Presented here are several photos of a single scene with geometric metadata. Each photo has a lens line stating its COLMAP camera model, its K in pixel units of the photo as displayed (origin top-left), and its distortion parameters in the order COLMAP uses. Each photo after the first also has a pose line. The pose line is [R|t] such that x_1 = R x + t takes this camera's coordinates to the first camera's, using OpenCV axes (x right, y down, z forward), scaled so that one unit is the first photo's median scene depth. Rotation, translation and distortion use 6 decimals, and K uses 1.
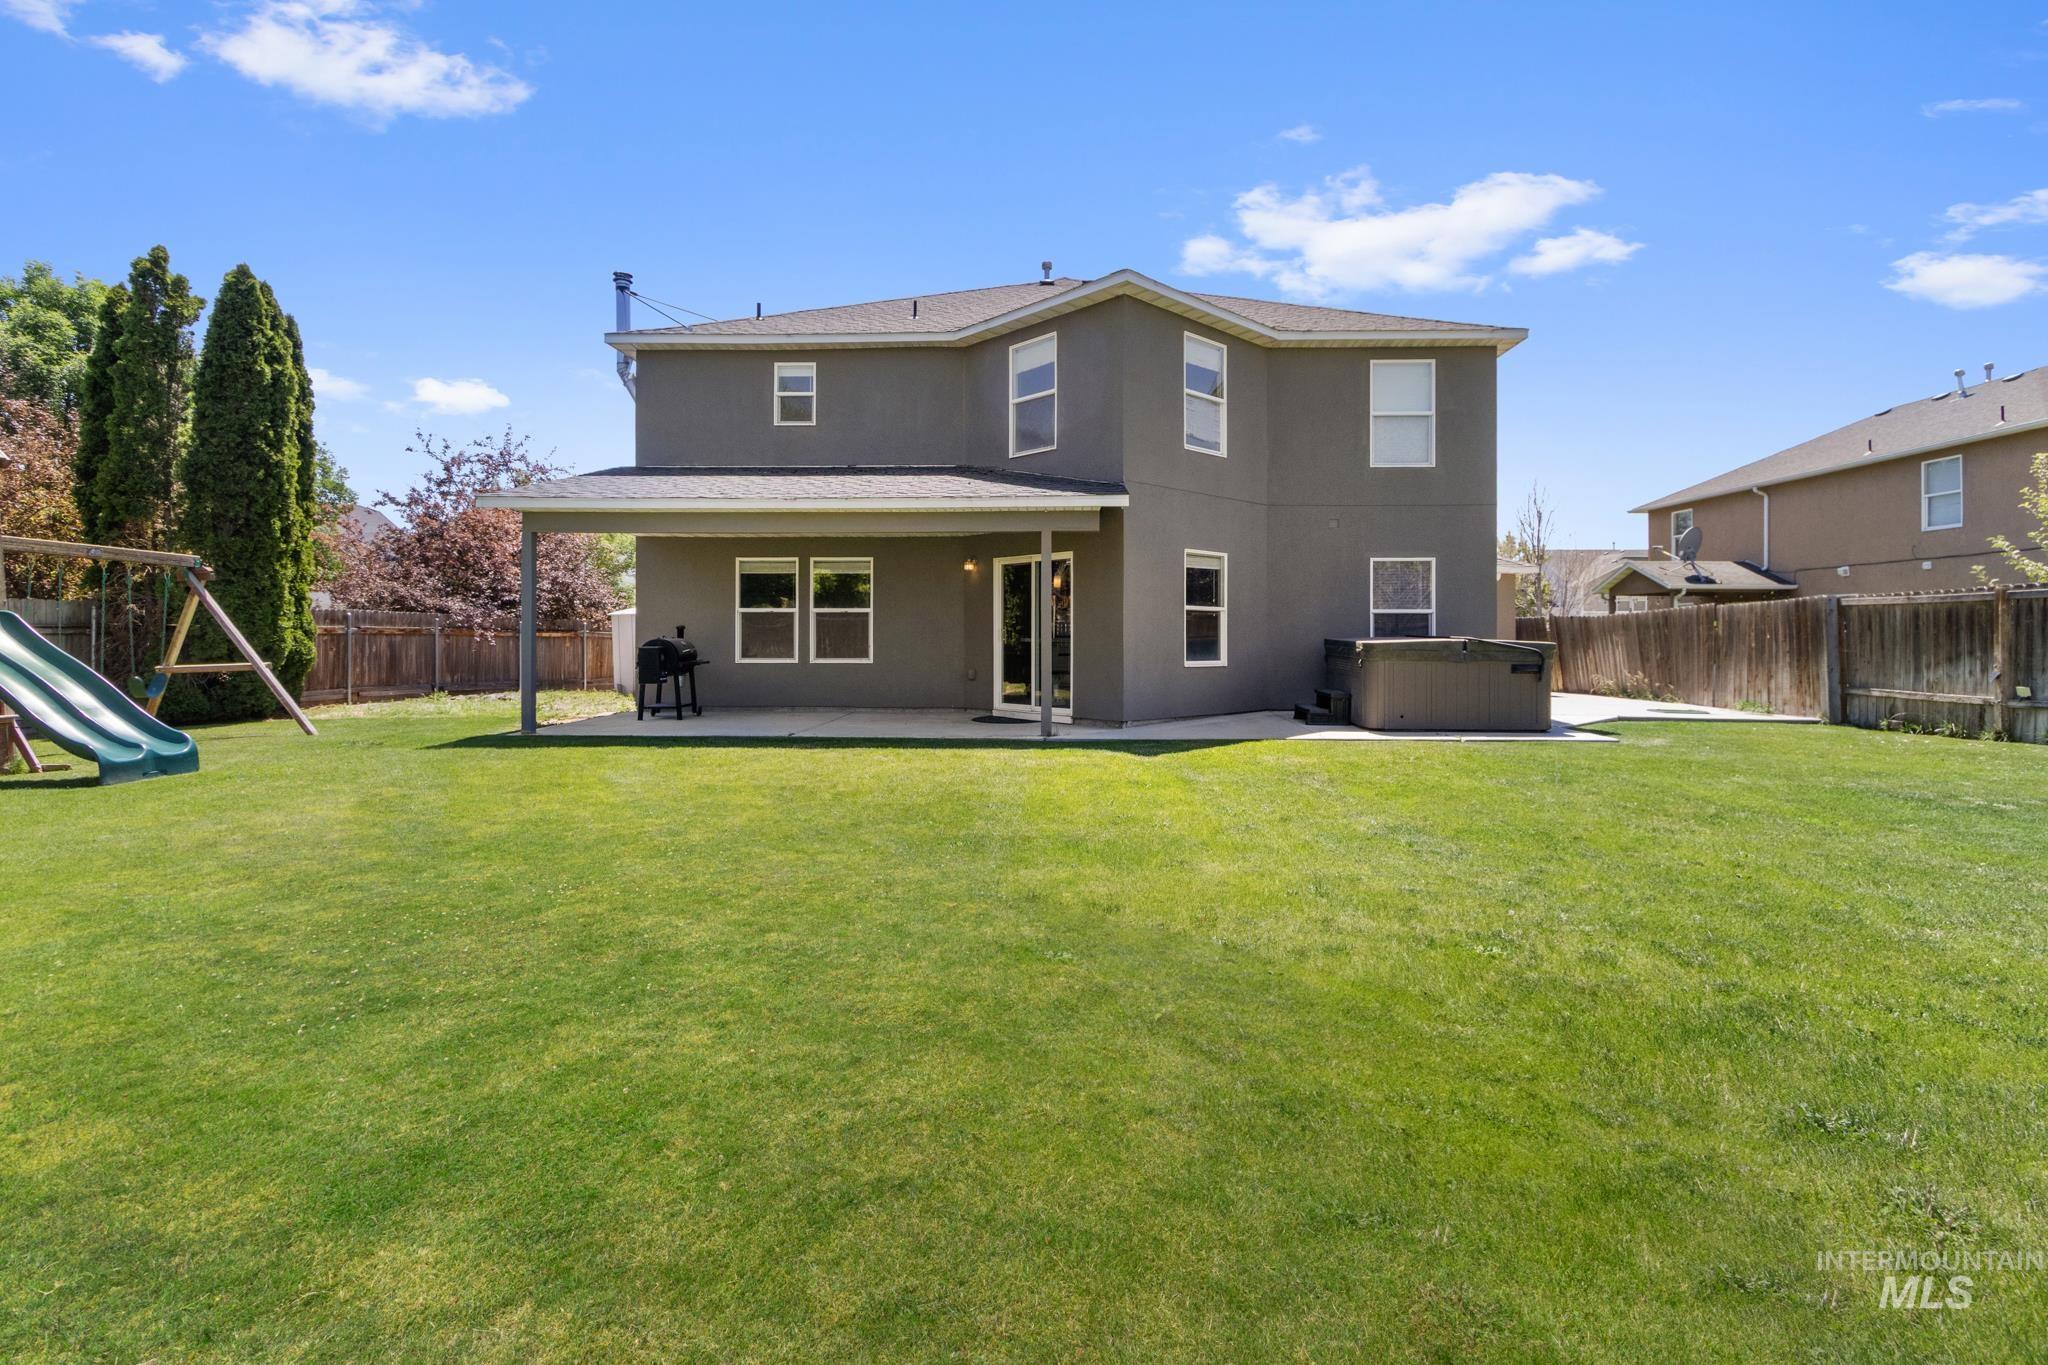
lens RADIAL K [[939.8, 0, 1071.5], [0, 939.8, 640.4], [0, 0, 1]] dist [0.011968, -0.004569]
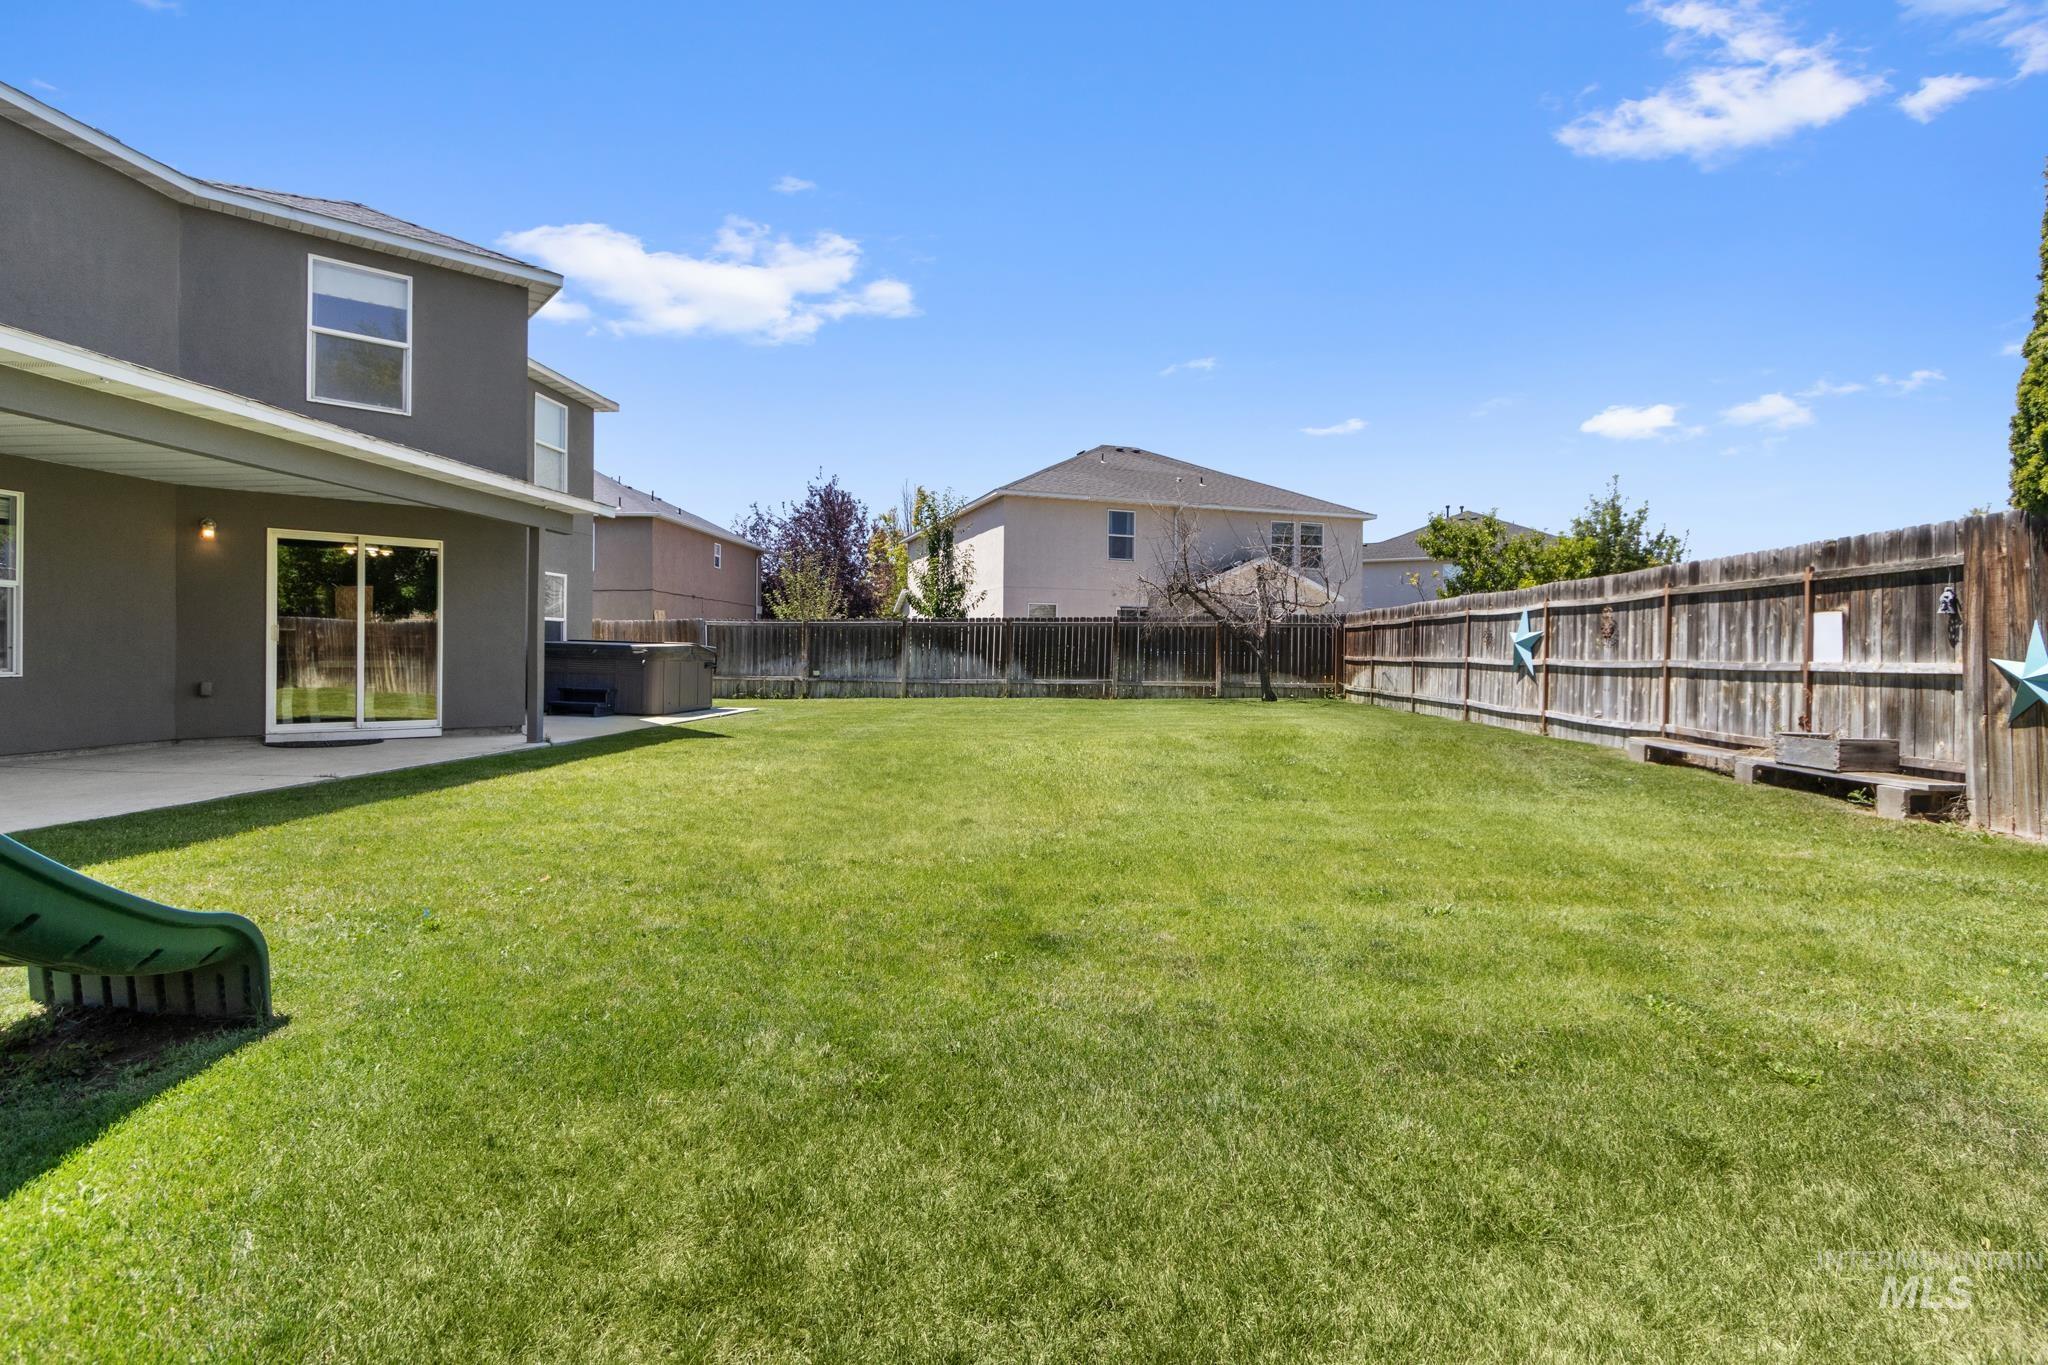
lens RADIAL K [[939.8, 0, 1010.6], [0, 939.8, 644.0], [0, 0, 1]] dist [0.011968, -0.004569]
pose [[0.051699, 0.006884, 0.998639, -0.772358], [-0.007229, 0.999953, -0.006518, 0.001919], [-0.998637, -0.006883, 0.051747, 0.386018]]
